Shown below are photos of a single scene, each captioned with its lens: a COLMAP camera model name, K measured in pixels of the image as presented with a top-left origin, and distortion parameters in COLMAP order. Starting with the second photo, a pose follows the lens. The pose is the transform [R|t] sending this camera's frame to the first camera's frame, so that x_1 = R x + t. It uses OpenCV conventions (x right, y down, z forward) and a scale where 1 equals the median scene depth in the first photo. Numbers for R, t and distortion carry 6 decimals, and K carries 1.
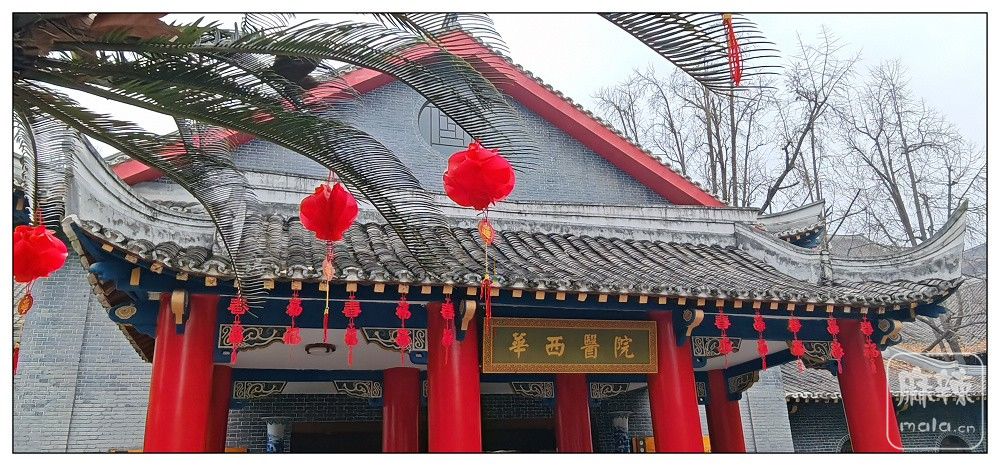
lens RADIAL K [[783.8, 0, 548.0], [0, 783.8, 229.6], [0, 0, 1]] dist [0.000674, 0.000810]
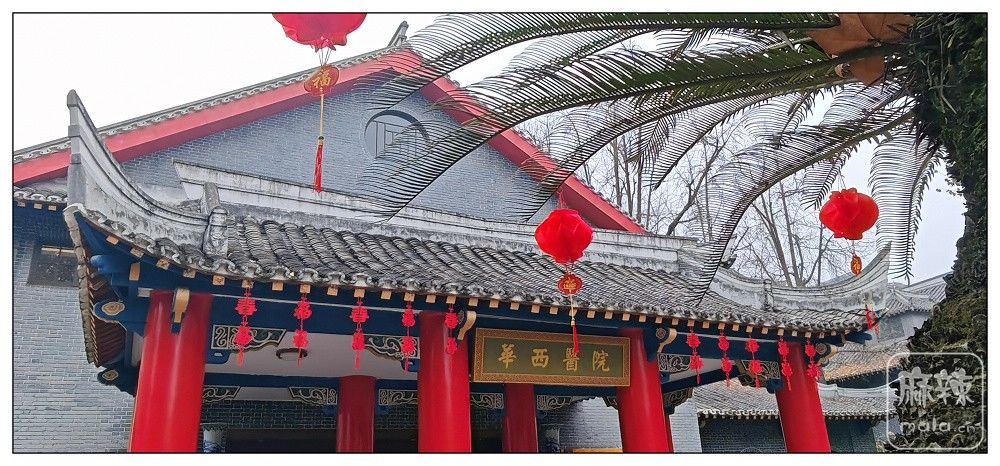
lens RADIAL K [[745.2, 0, 571.5], [0, 745.2, 236.3], [0, 0, 1]] dist [-0.000307, 0.000308]
pose [[0.984598, 0.057587, 0.165078, -0.118348], [-0.054105, 0.998209, -0.025517, 0.008333], [-0.166252, 0.016192, 0.985950, 0.004817]]
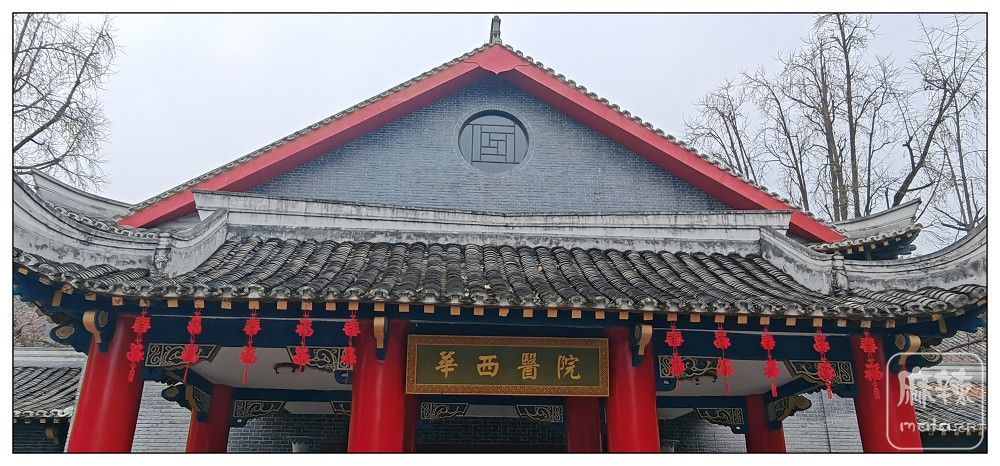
lens RADIAL K [[793.5, 0, 480.4], [0, 793.5, 228.4], [0, 0, 1]] dist [0.001296, 0.001090]
pose [[0.969056, -0.040124, -0.243558, 0.225283], [0.033211, 0.998922, -0.032427, 0.015599], [0.244597, 0.023335, 0.969344, 0.079697]]
